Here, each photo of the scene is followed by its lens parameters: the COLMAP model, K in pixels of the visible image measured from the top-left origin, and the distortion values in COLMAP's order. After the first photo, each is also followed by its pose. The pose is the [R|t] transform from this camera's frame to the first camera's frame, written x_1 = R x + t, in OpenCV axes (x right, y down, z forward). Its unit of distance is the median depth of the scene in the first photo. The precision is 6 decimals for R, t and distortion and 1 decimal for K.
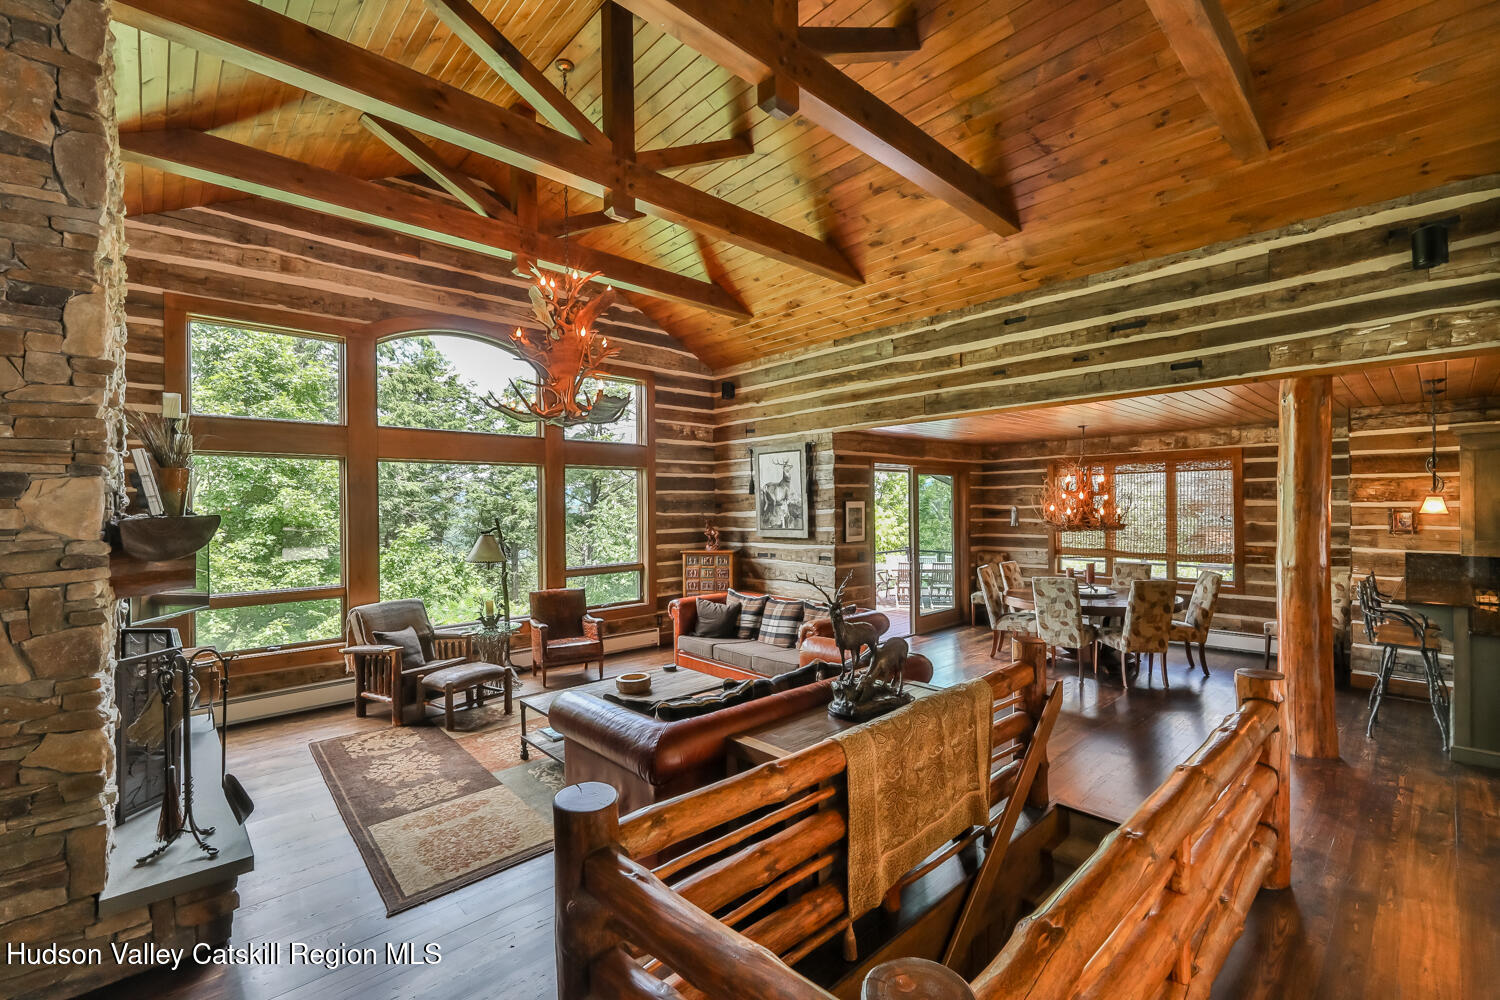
lens RADIAL K [[646.7, 0, 747.9], [0, 646.7, 506.3], [0, 0, 1]] dist [0.001396, -0.000630]
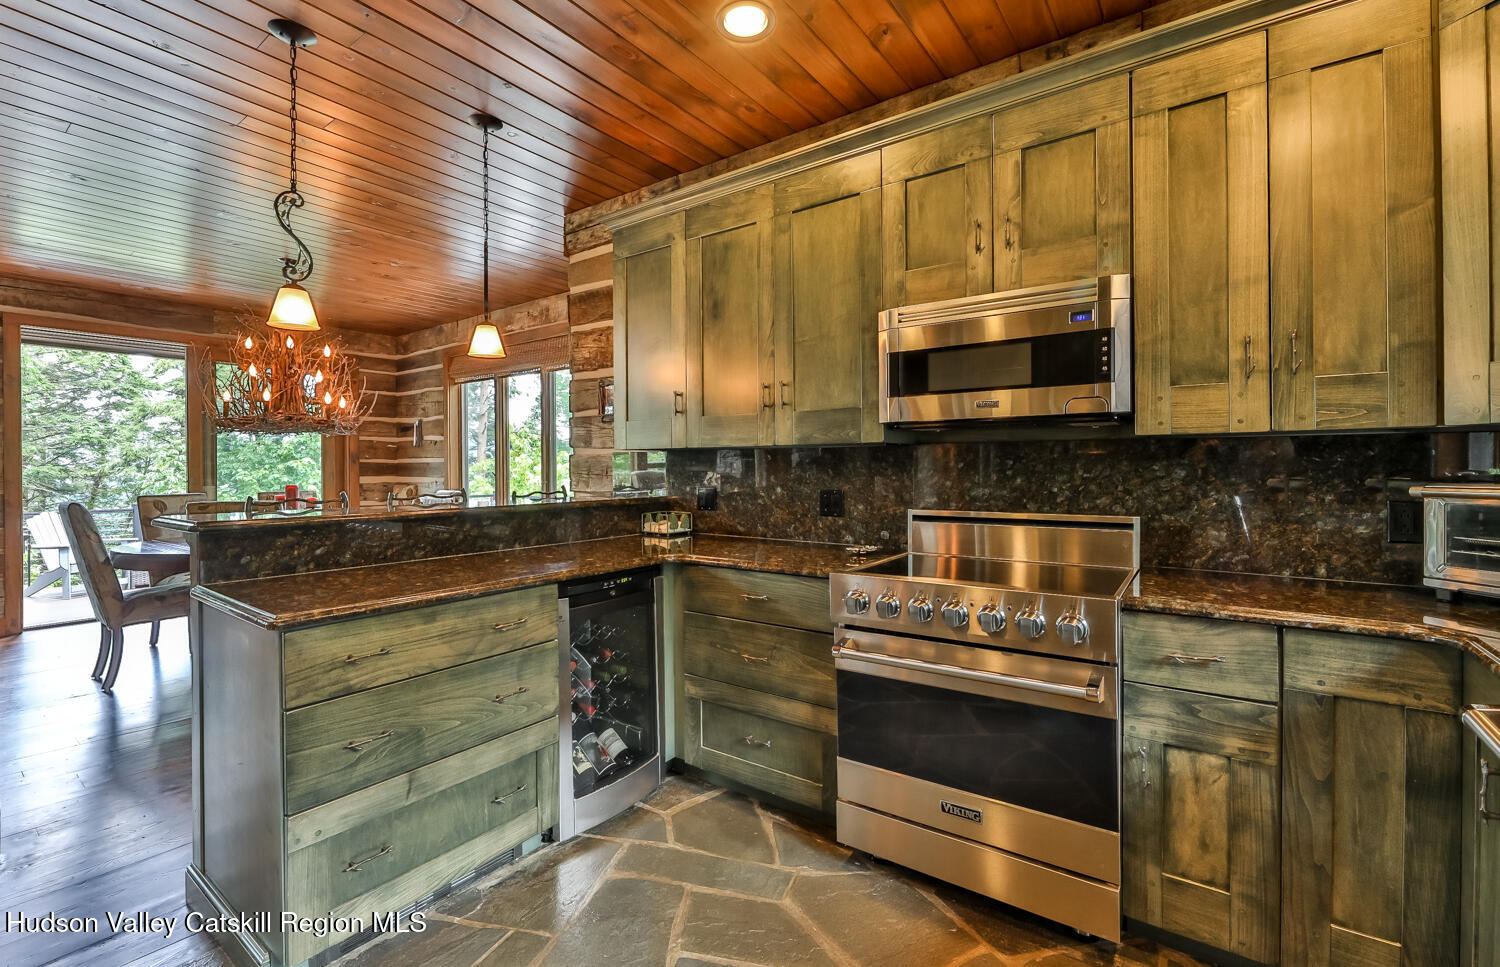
lens RADIAL K [[651.9, 0, 744.5], [0, 651.9, 469.5], [0, 0, 1]] dist [0.000331, -0.000264]
pose [[0.983333, 0.004359, 0.181760, 0.794514], [-0.004674, 0.999988, 0.001305, 0.065984], [-0.181752, -0.002133, 0.983342, 0.303894]]
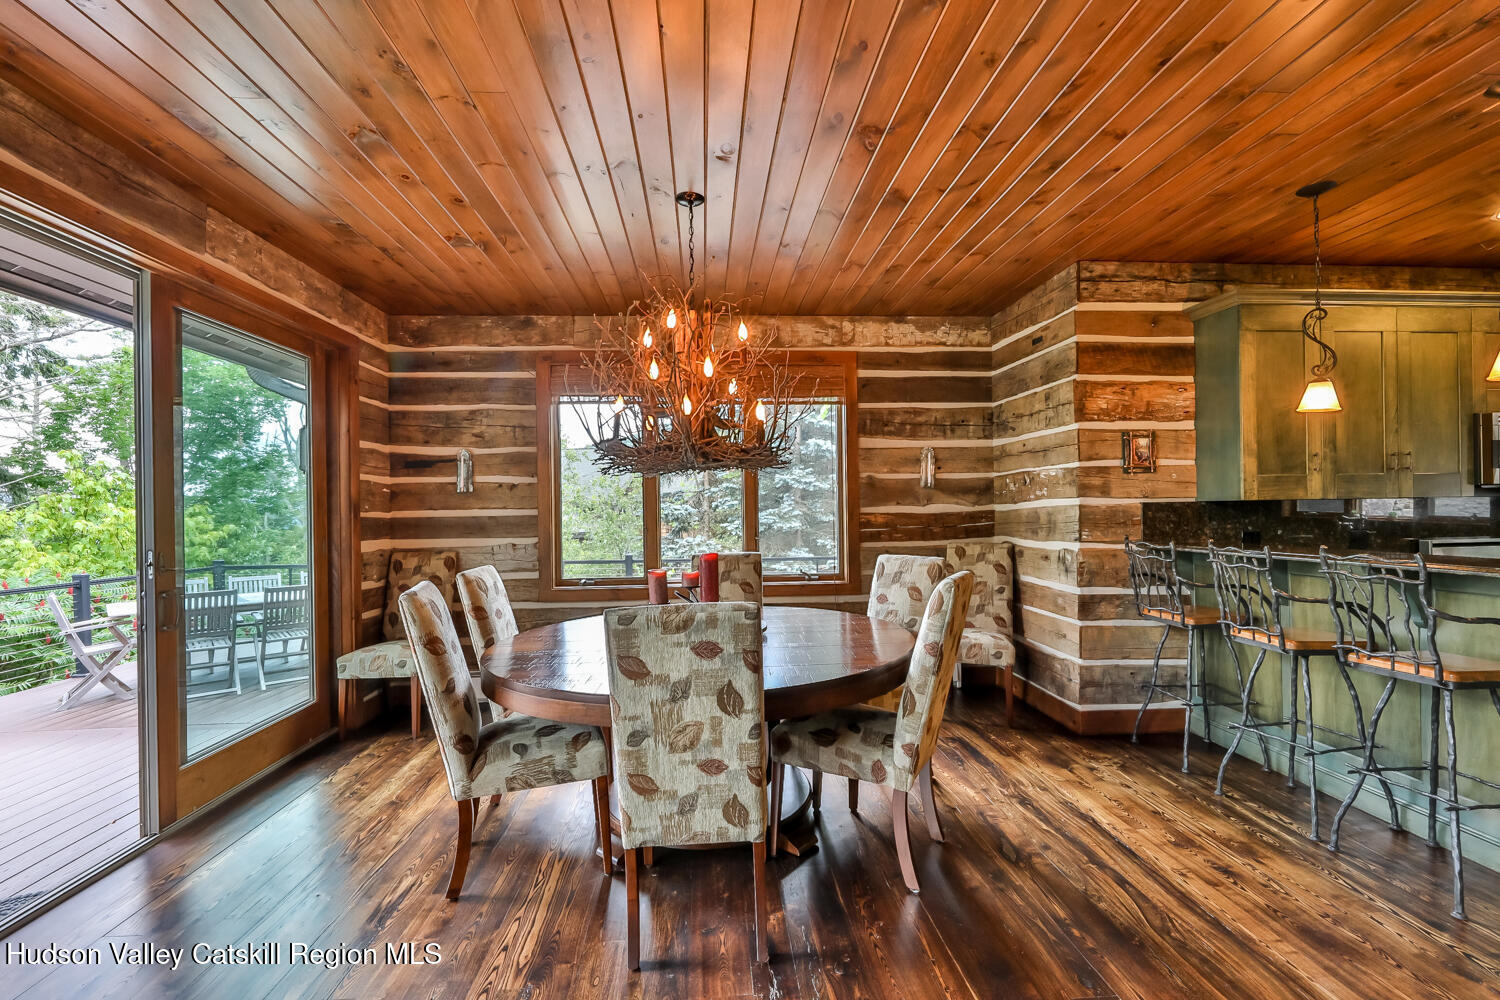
lens RADIAL K [[646.7, 0, 751.9], [0, 646.7, 507.0], [0, 0, 1]] dist [0.001396, -0.000630]
pose [[0.630620, 0.002551, 0.776087, 0.231345], [0.010166, 0.999882, -0.011547, 0.061166], [-0.776025, 0.015172, 0.630520, 0.696475]]
